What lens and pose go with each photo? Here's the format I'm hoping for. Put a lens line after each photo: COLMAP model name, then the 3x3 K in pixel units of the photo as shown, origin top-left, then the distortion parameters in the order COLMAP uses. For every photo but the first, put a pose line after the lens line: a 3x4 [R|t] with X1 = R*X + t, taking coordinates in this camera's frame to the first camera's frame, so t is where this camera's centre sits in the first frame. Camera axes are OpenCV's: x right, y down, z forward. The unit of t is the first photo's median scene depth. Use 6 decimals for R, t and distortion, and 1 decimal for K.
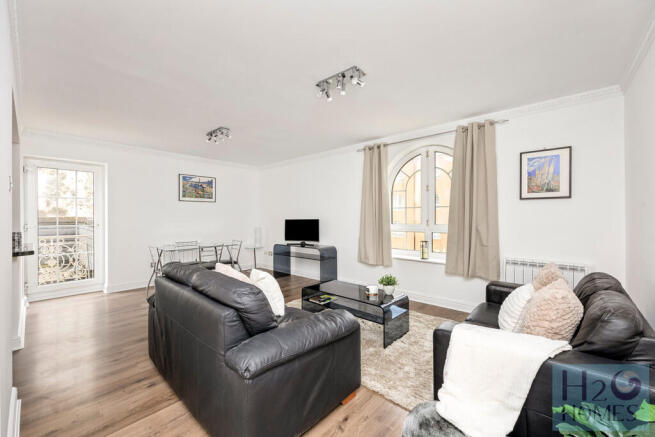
lens RADIAL K [[262.4, 0, 327.5], [0, 262.4, 218.5], [0, 0, 1]] dist [-0.000166, -0.000002]
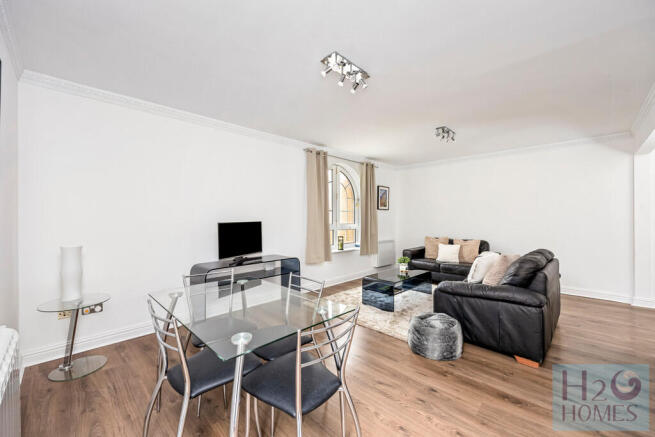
lens RADIAL K [[262.4, 0, 327.5], [0, 262.4, 218.5], [0, 0, 1]] dist [-0.000166, -0.000002]
pose [[0.045839, -0.000369, 0.998949, -0.868576], [0.005675, 0.999984, 0.000109, -0.005046], [-0.998933, 0.005664, 0.045840, 0.903905]]
